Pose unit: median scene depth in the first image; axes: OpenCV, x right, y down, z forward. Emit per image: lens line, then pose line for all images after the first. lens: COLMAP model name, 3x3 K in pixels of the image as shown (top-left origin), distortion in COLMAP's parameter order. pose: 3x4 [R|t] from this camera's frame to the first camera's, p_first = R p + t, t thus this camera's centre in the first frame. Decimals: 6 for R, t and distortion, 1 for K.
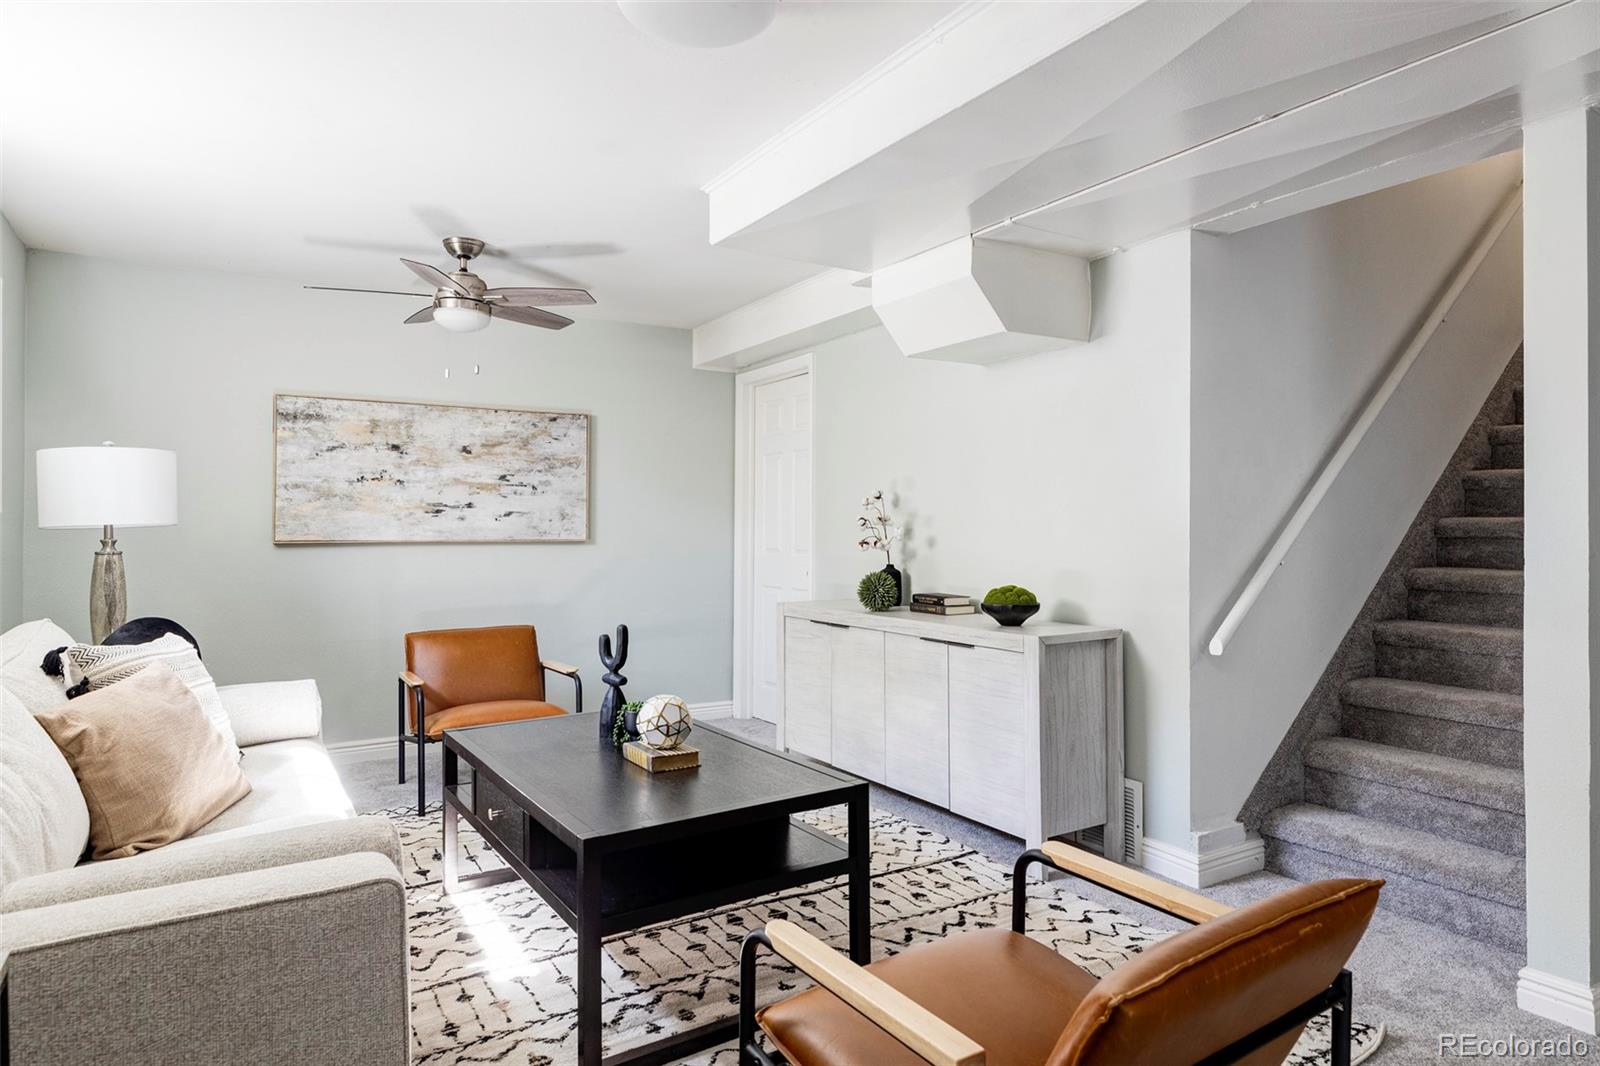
lens RADIAL K [[940.8, 0, 805.1], [0, 940.8, 522.7], [0, 0, 1]] dist [0.006999, -0.000689]
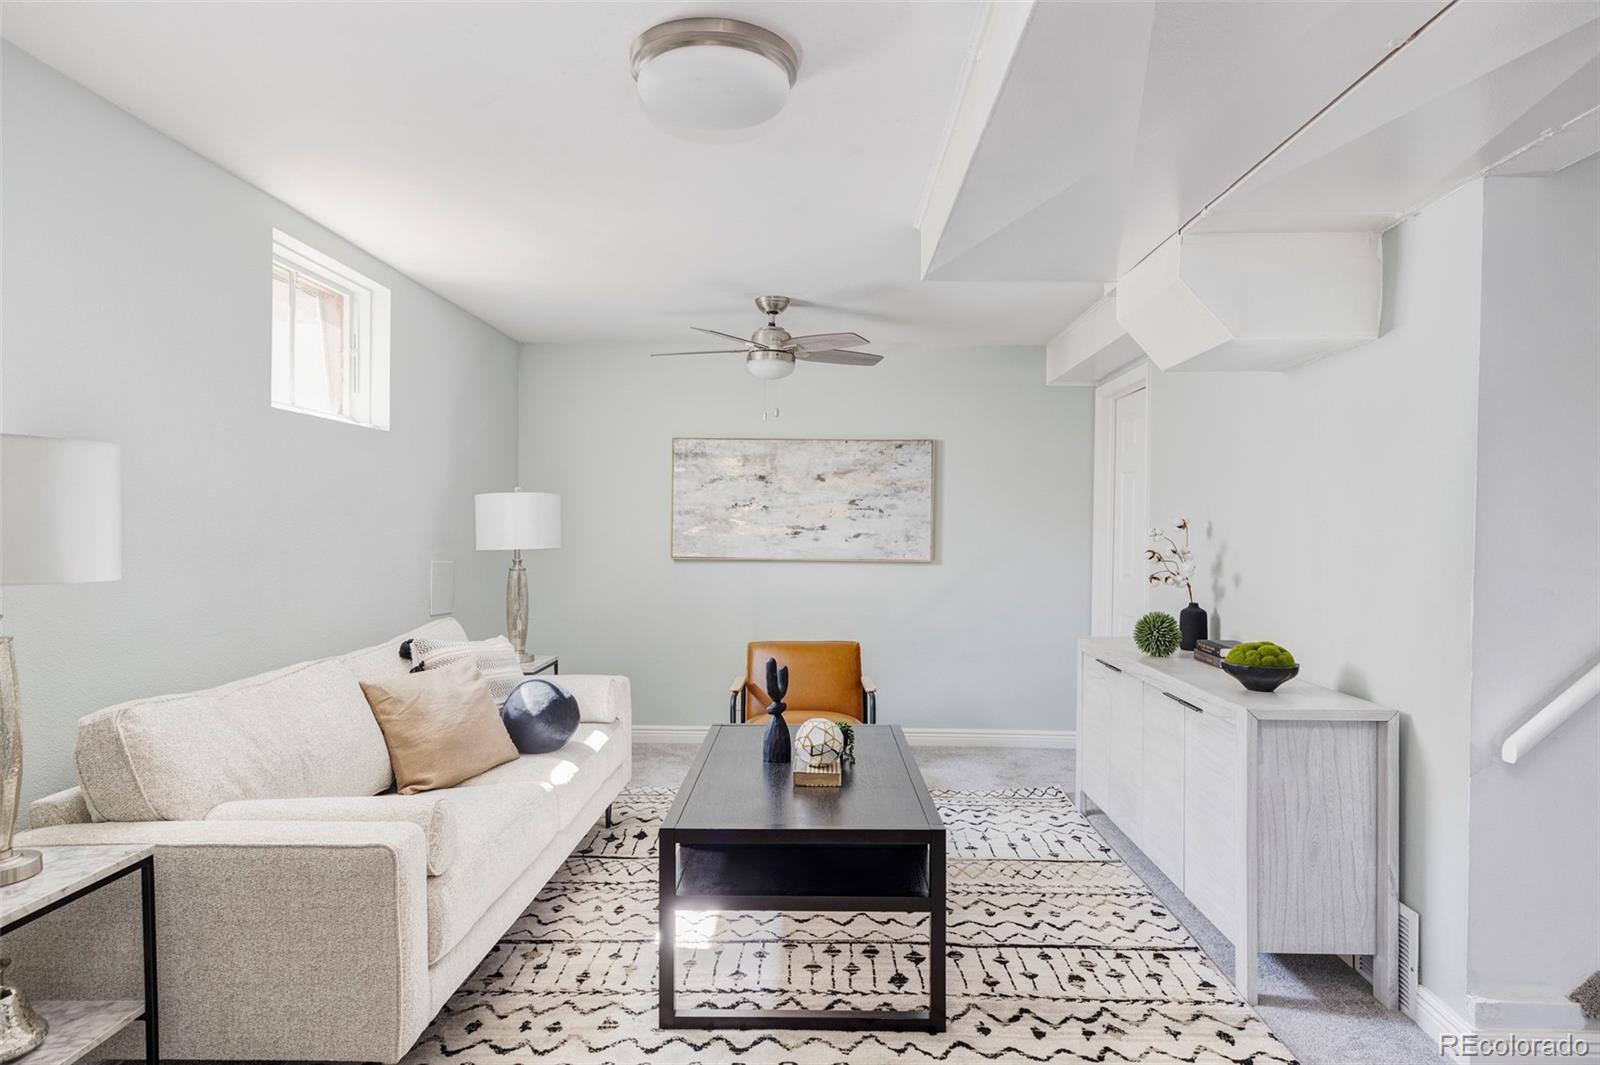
lens RADIAL K [[940.8, 0, 810.9], [0, 940.8, 540.2], [0, 0, 1]] dist [0.006999, -0.000689]
pose [[0.837734, 0.015701, -0.545853, 0.298848], [-0.005274, 0.999773, 0.020663, -0.033505], [0.546053, -0.014431, 0.837626, 0.078728]]
